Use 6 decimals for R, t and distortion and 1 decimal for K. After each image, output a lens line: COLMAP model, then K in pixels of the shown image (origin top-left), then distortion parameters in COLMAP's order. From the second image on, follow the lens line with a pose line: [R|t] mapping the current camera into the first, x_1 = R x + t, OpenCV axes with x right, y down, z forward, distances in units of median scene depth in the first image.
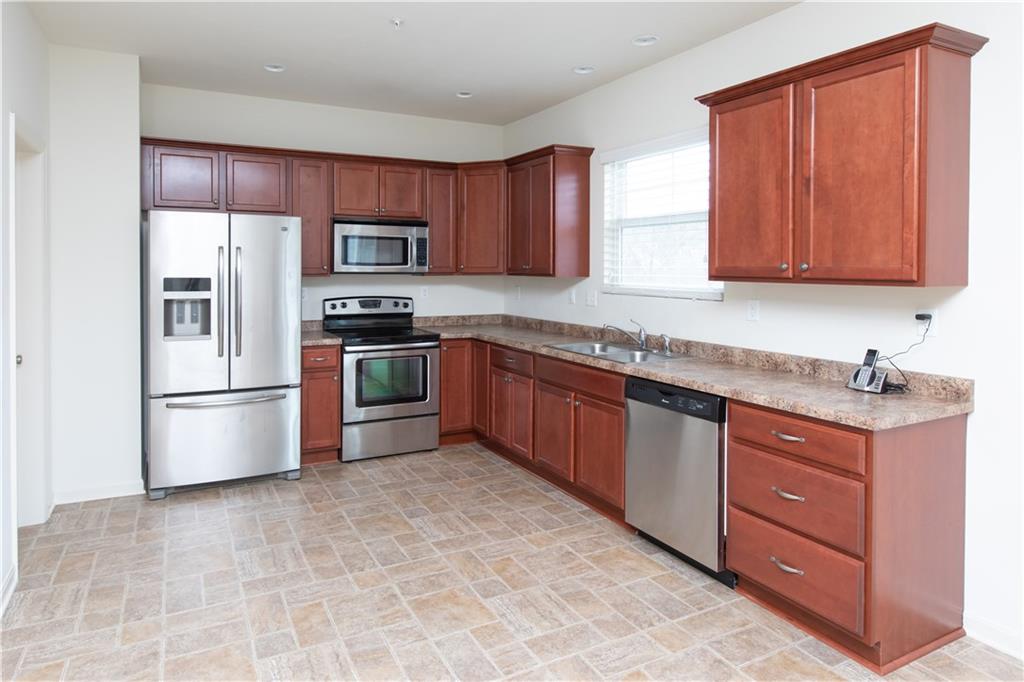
lens RADIAL K [[669.0, 0, 512.9], [0, 669.0, 337.5], [0, 0, 1]] dist [-0.006731, -0.003074]
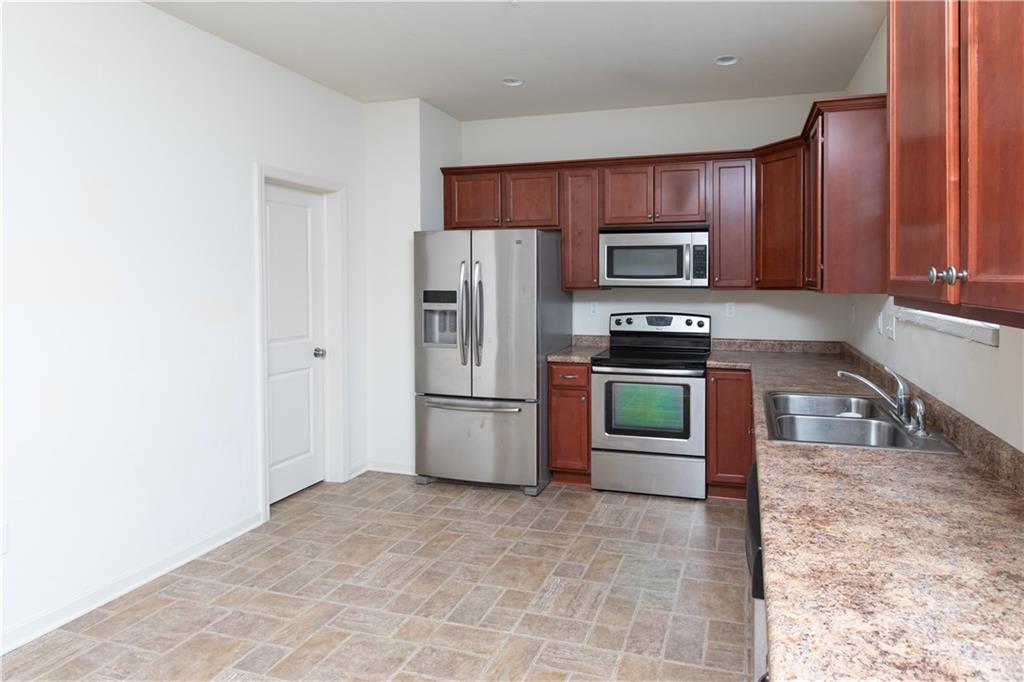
lens RADIAL K [[673.0, 0, 515.2], [0, 673.0, 344.9], [0, 0, 1]] dist [-0.021984, 0.000375]
pose [[0.697930, 0.066809, -0.713043, 0.331371], [-0.070089, 0.997232, 0.024833, -0.030514], [0.712728, 0.032645, 0.700681, 0.262395]]
